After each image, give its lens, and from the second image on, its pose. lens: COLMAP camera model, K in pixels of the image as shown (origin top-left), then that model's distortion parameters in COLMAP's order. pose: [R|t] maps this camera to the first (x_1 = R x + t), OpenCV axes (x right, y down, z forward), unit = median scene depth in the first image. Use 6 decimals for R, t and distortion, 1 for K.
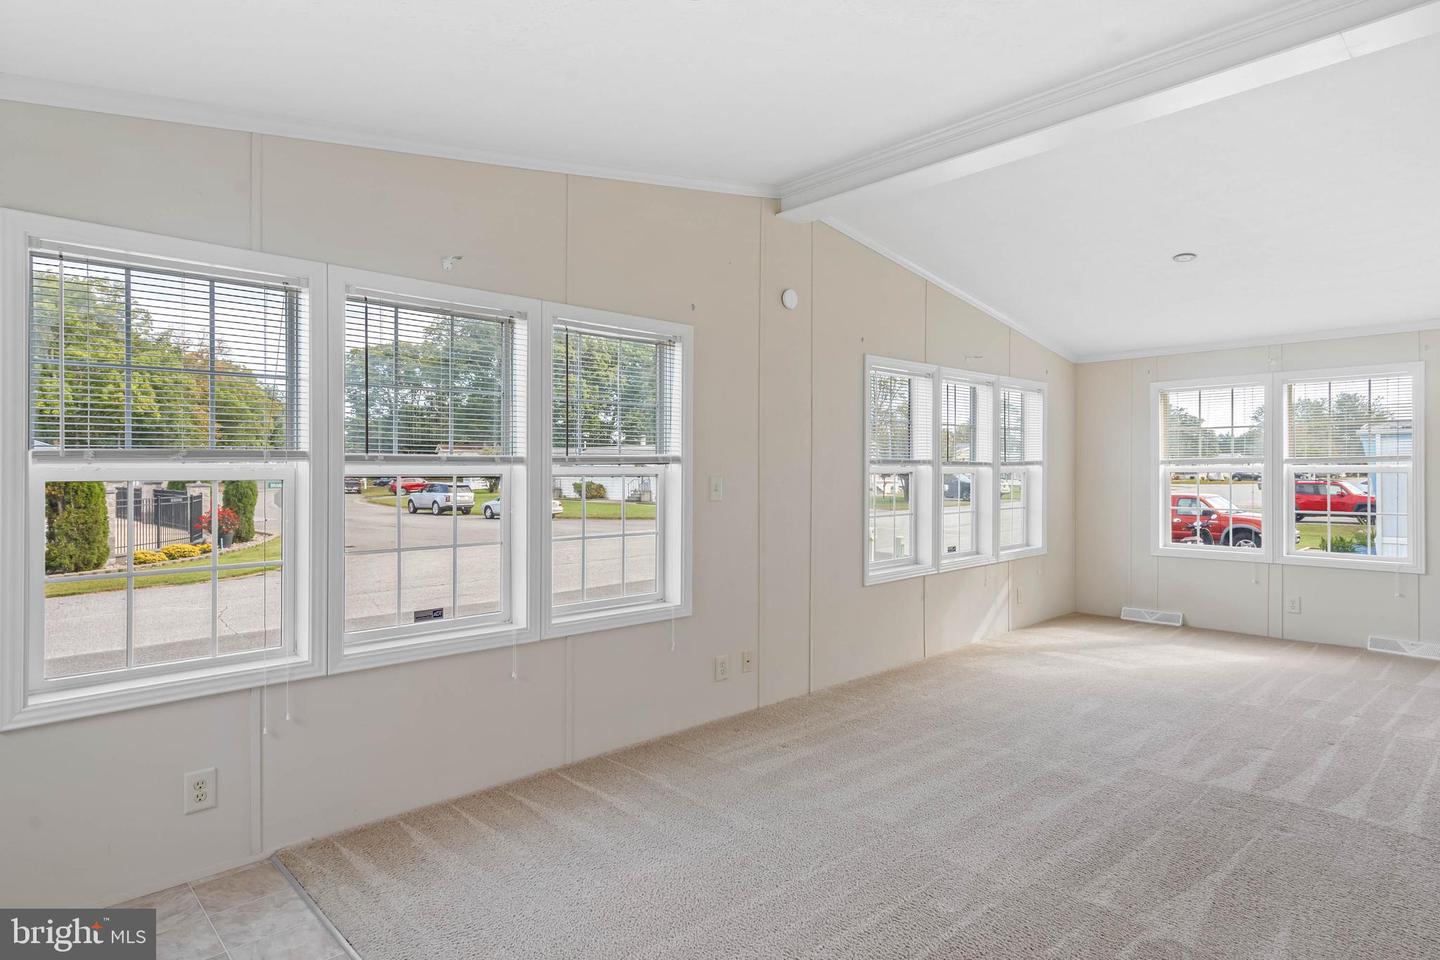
lens RADIAL K [[793.0, 0, 719.2], [0, 793.0, 472.1], [0, 0, 1]] dist [0.002803, 0.000652]
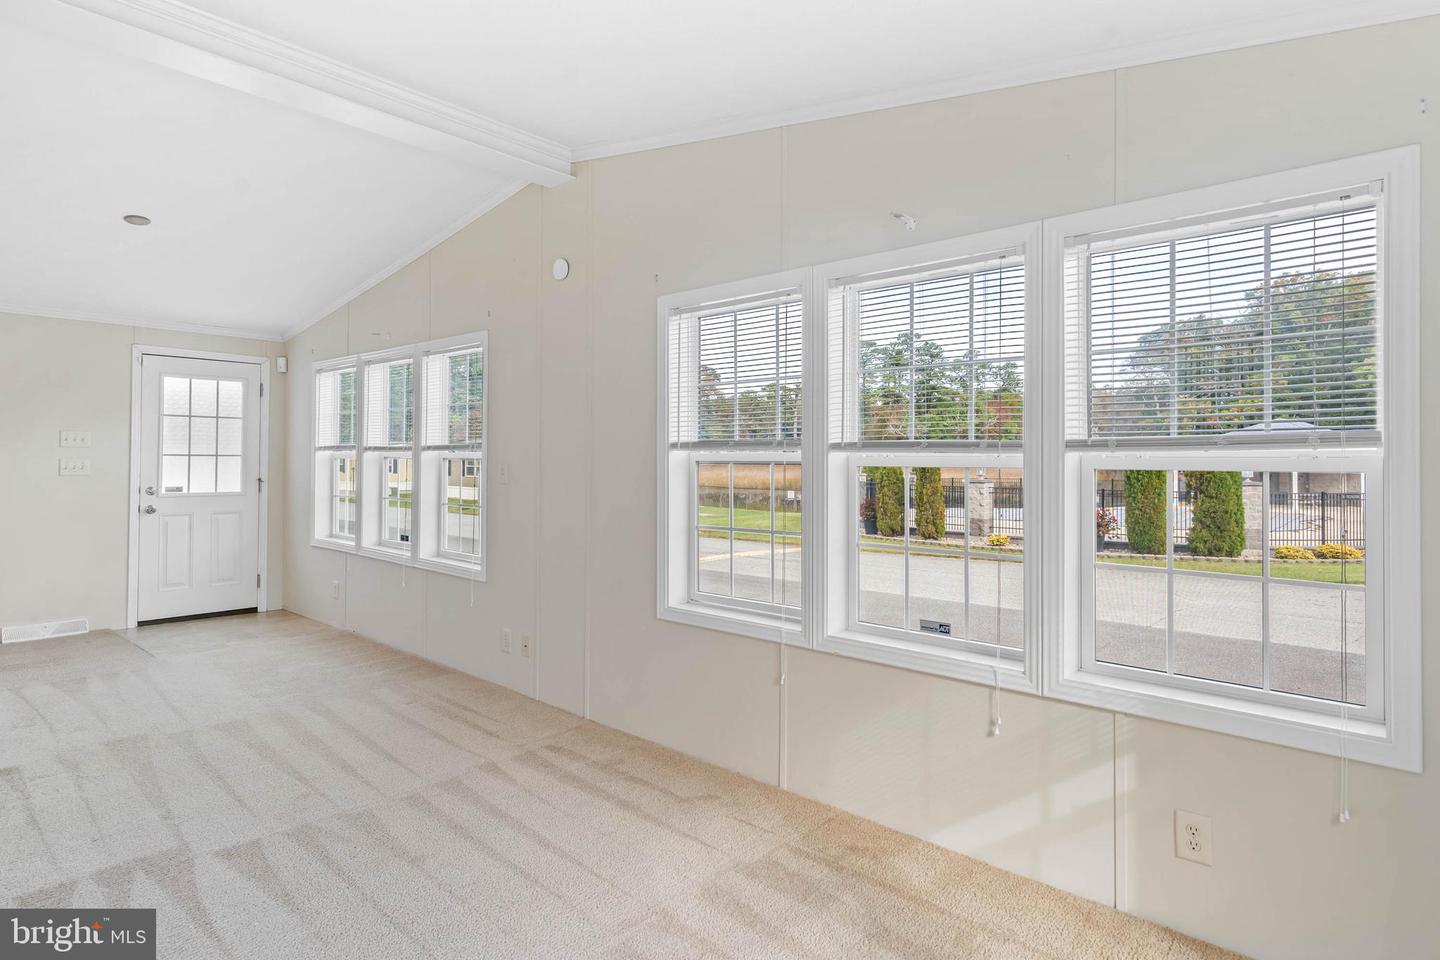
lens RADIAL K [[793.0, 0, 719.2], [0, 793.0, 472.1], [0, 0, 1]] dist [0.002803, 0.000652]
pose [[0.057654, 0.013609, -0.998244, 0.237068], [-0.006513, 0.999891, 0.013255, 0.000125], [0.998315, 0.005738, 0.057737, 0.267470]]
